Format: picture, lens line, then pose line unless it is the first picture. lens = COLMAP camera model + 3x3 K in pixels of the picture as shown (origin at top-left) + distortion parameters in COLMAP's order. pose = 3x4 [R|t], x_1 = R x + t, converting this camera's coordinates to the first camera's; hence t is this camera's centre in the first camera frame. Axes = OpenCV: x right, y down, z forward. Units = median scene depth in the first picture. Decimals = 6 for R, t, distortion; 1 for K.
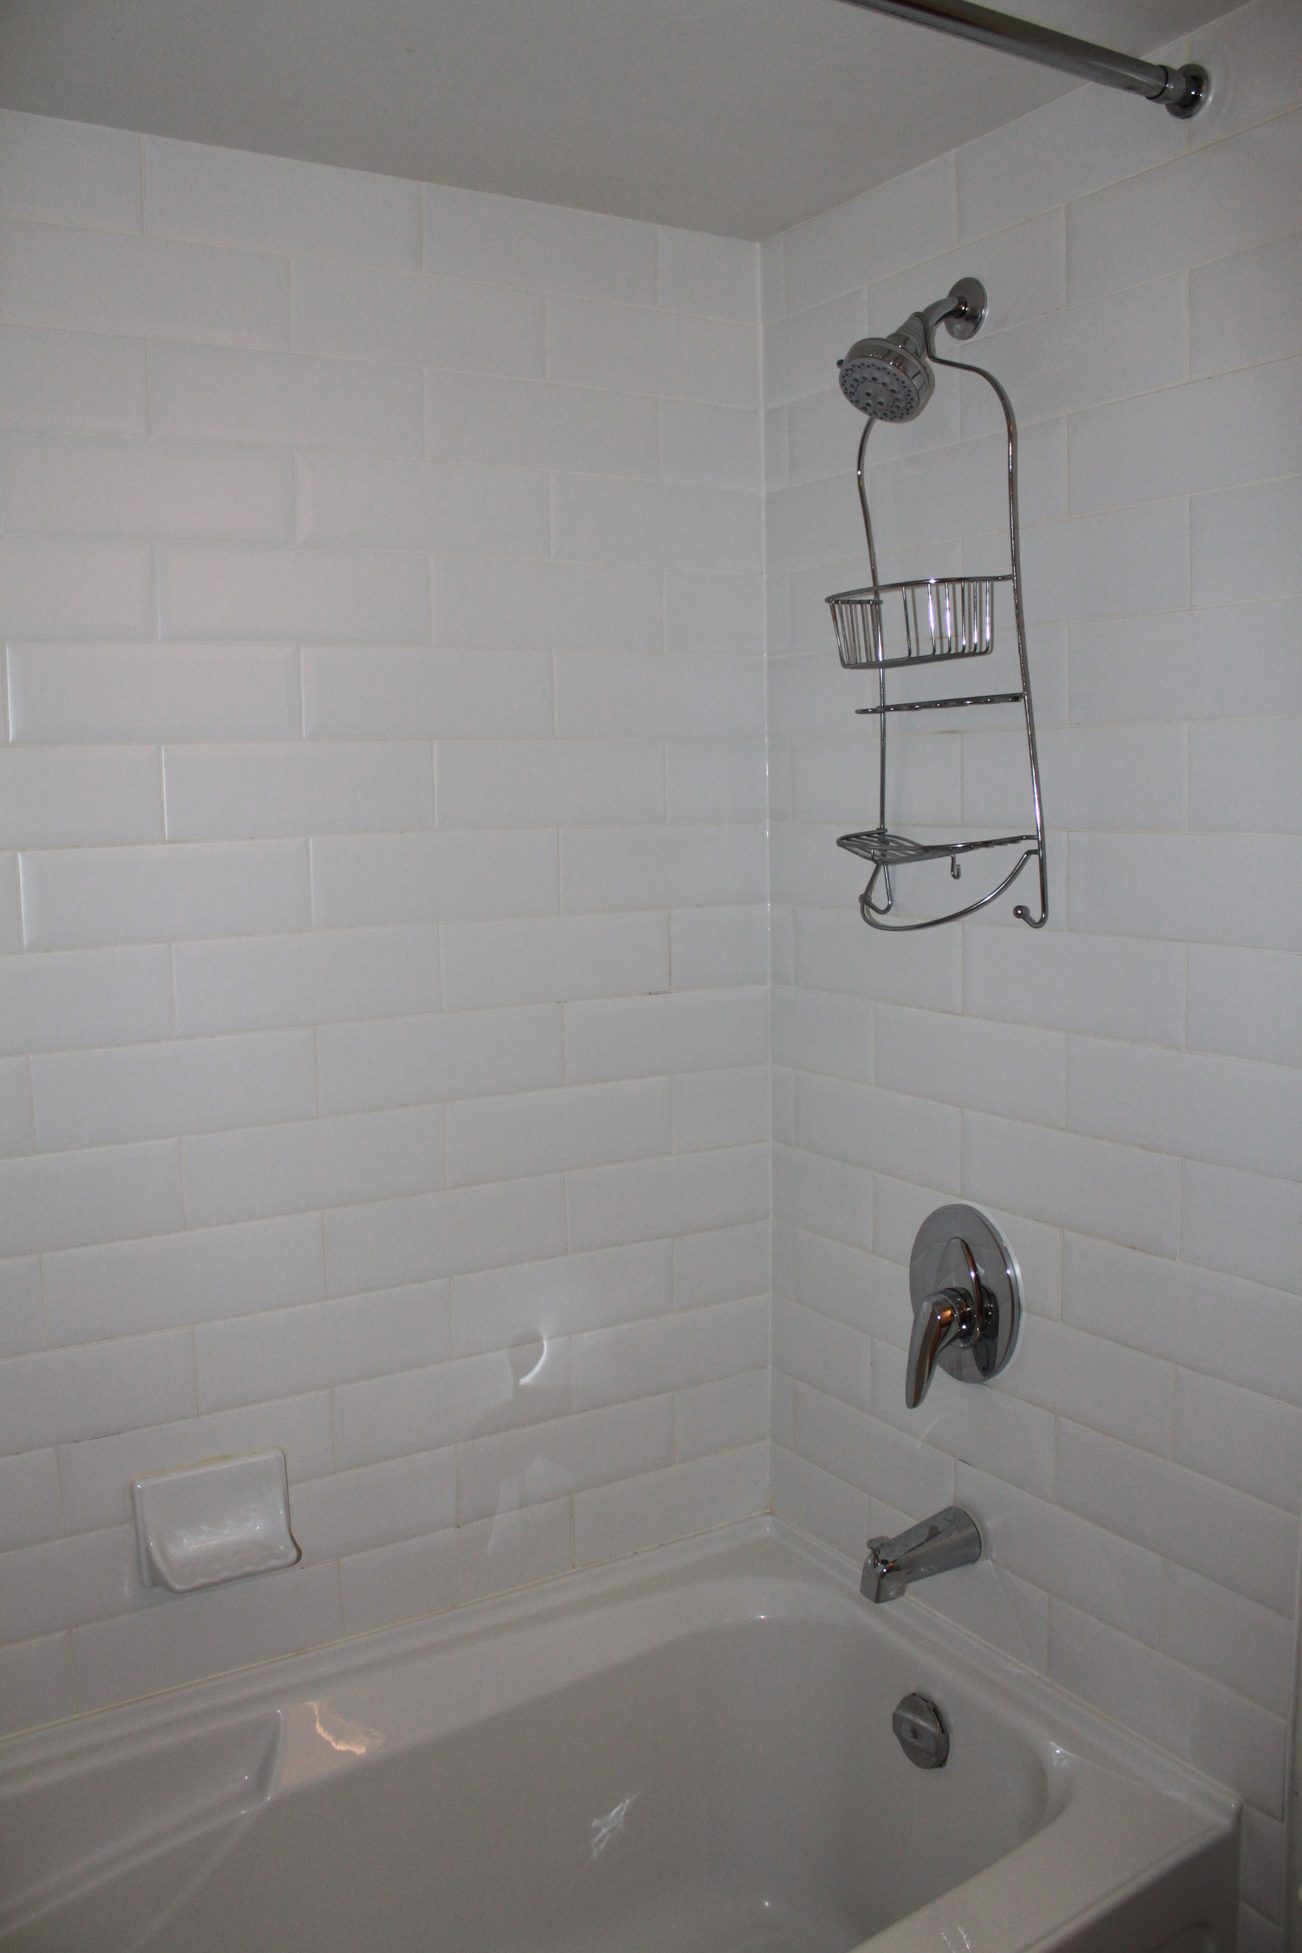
lens RADIAL K [[1621.8, 0, 650.5], [0, 1621.8, 1012.1], [0, 0, 1]] dist [-0.170035, 0.149422]
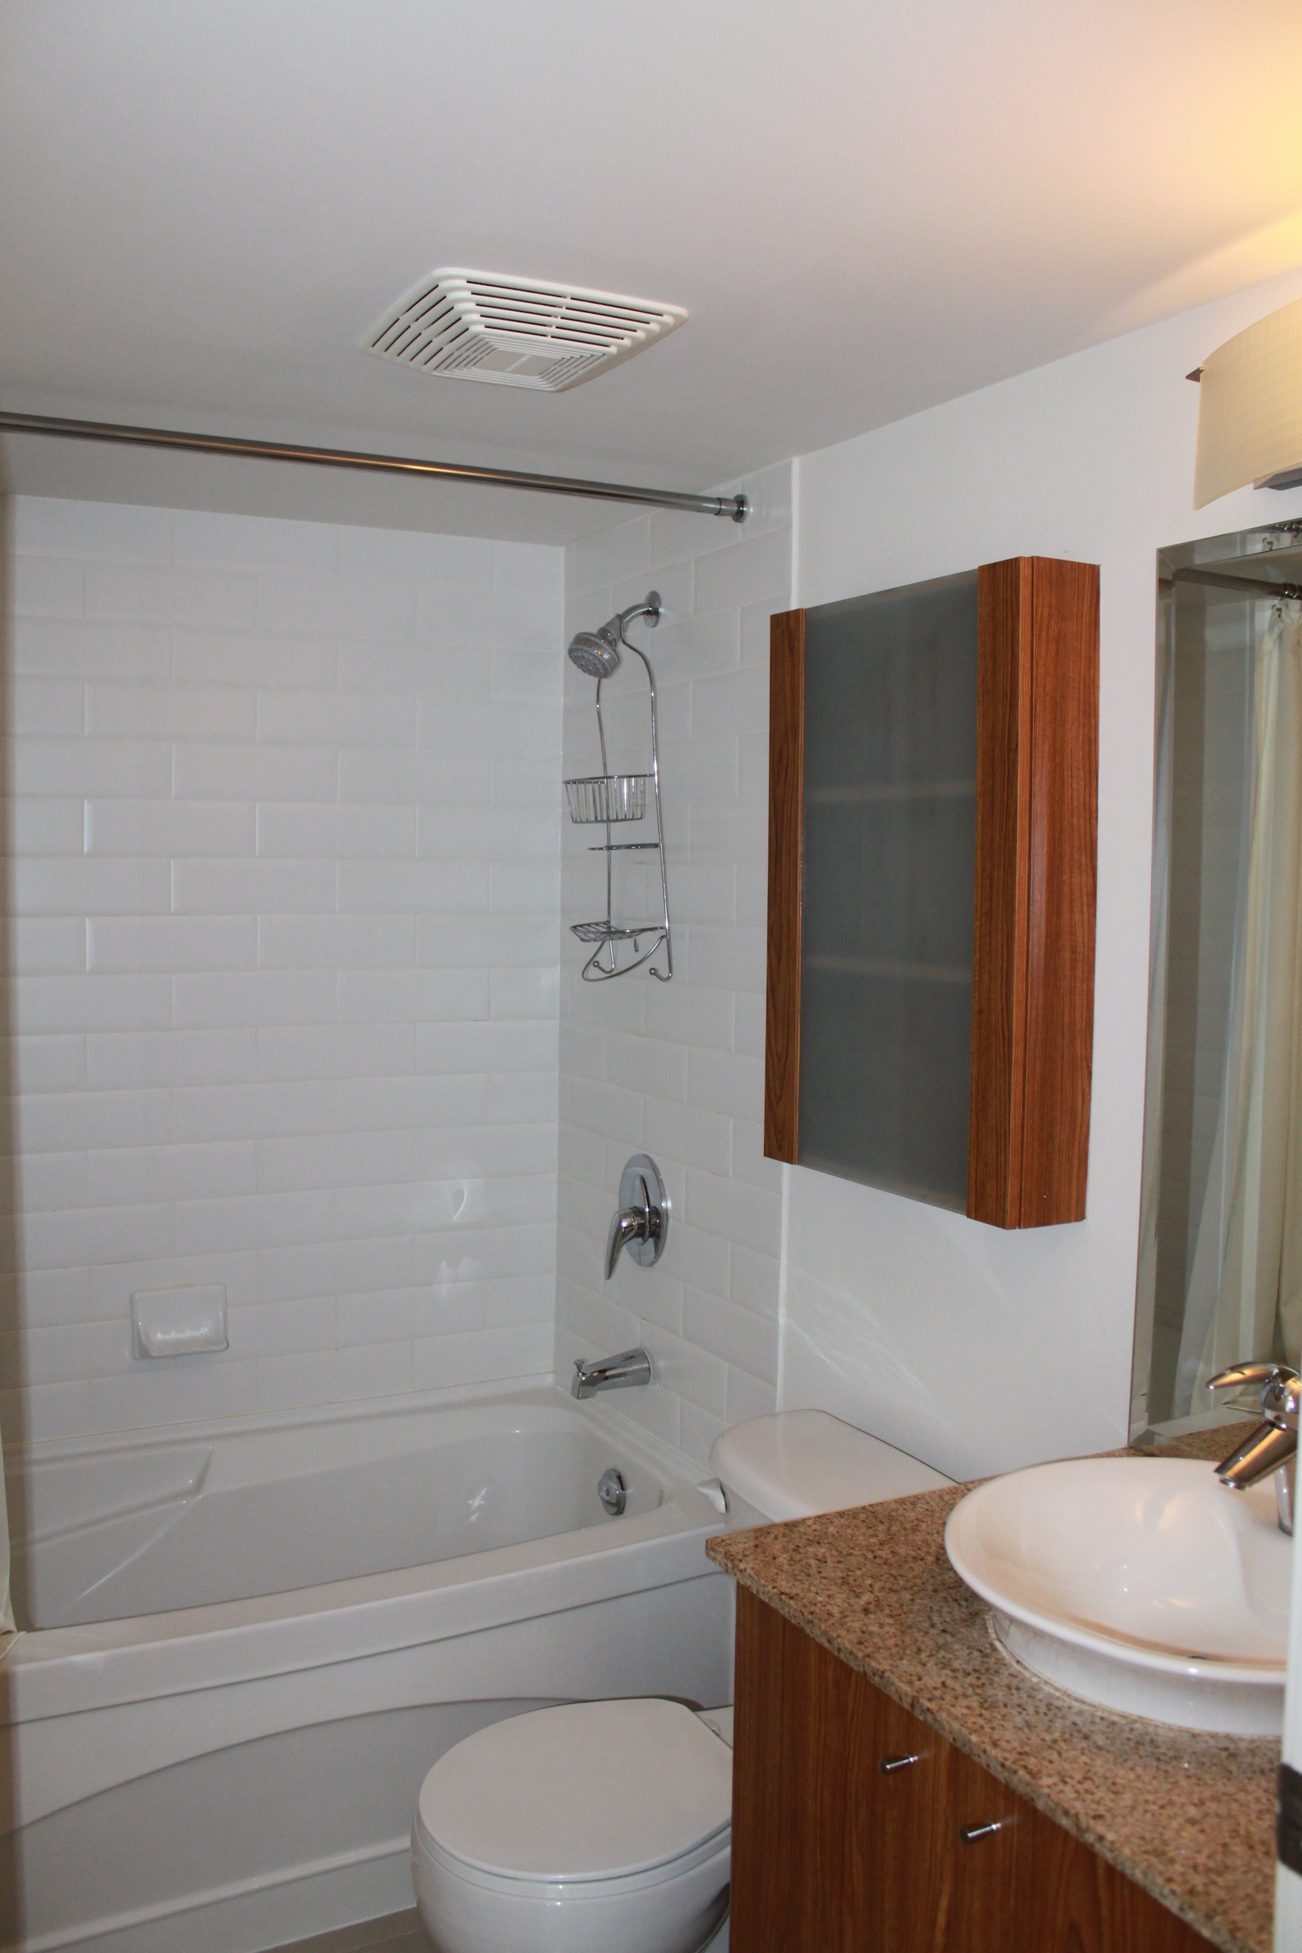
lens RADIAL K [[1621.8, 0, 650.5], [0, 1621.8, 1012.1], [0, 0, 1]] dist [-0.170035, 0.149422]
pose [[0.996791, 0.036883, -0.071044, 0.314360], [-0.040601, 0.997841, -0.051626, 0.061510], [0.068987, 0.054345, 0.996136, -0.630234]]
